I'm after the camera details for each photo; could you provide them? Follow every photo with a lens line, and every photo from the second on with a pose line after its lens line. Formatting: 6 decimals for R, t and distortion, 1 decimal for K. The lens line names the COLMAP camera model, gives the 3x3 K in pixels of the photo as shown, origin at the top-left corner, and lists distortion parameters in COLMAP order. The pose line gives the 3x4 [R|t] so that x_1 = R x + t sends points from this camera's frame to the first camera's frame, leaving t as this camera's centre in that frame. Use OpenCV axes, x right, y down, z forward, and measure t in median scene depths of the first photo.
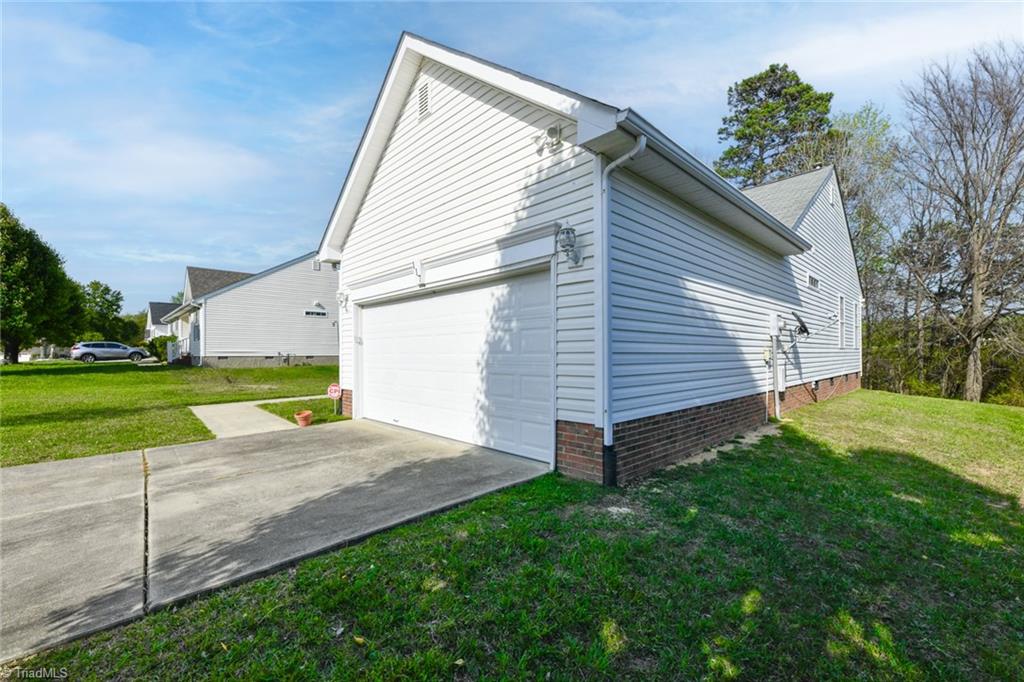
lens RADIAL K [[426.9, 0, 510.0], [0, 426.9, 344.7], [0, 0, 1]] dist [0.000917, 0.000097]
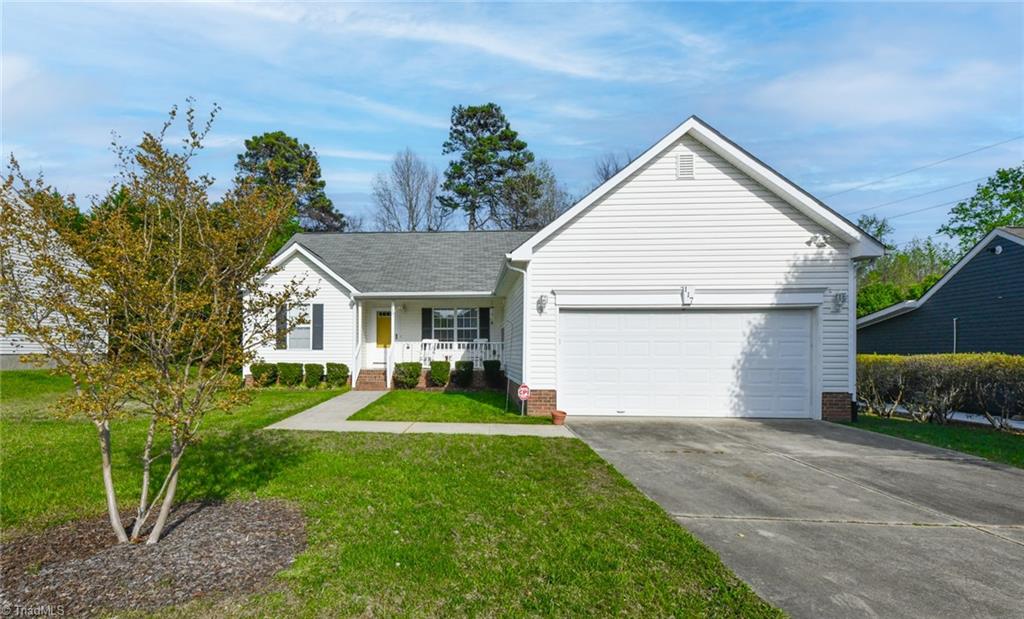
lens RADIAL K [[505.6, 0, 431.7], [0, 505.6, 354.9], [0, 0, 1]] dist [-0.002228, -0.000483]
pose [[0.740139, 0.004546, 0.672438, -2.051078], [-0.025789, 0.999433, 0.021629, -0.009115], [-0.671959, -0.033350, 0.739837, 0.401761]]
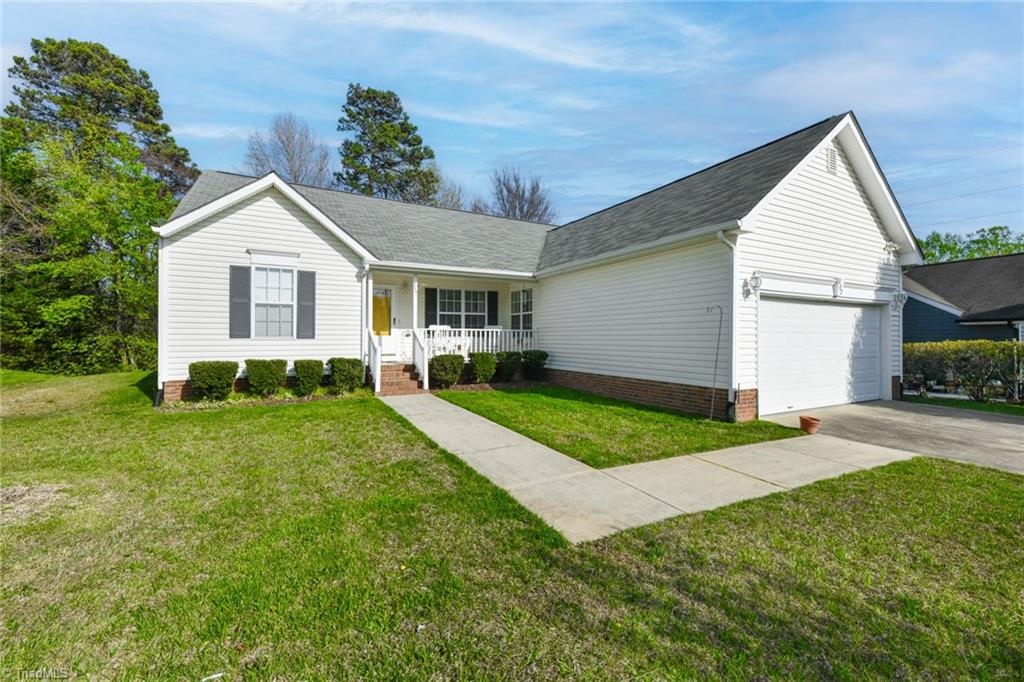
lens RADIAL K [[416.2, 0, 512.7], [0, 416.2, 334.6], [0, 0, 1]] dist [0.016450, -0.009754]
pose [[0.259504, 0.011892, 0.965669, -1.940131], [-0.031332, 0.999501, -0.003889, 0.007123], [-0.965234, -0.029248, 0.259747, 1.818474]]
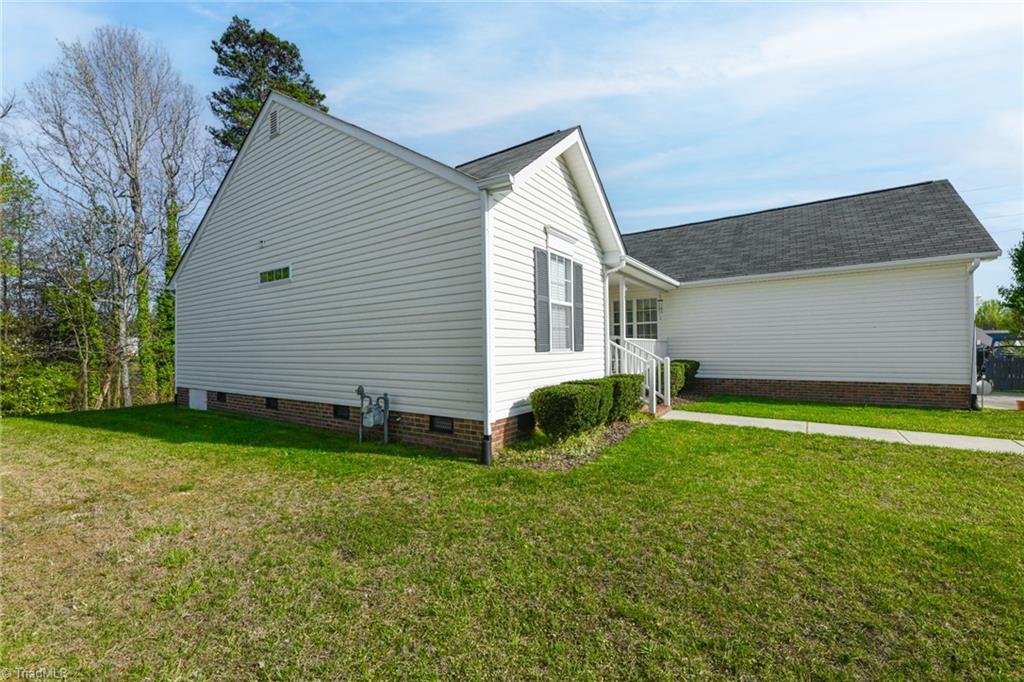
lens RADIAL K [[412.6, 0, 512.0], [0, 412.6, 341.0], [0, 0, 1]] dist [0.000678, 0.000083]
pose [[-0.212498, 0.022540, 0.976901, -1.737750], [-0.016237, 0.999514, -0.026594, 0.047242], [-0.977026, -0.021513, -0.212029, 3.506908]]
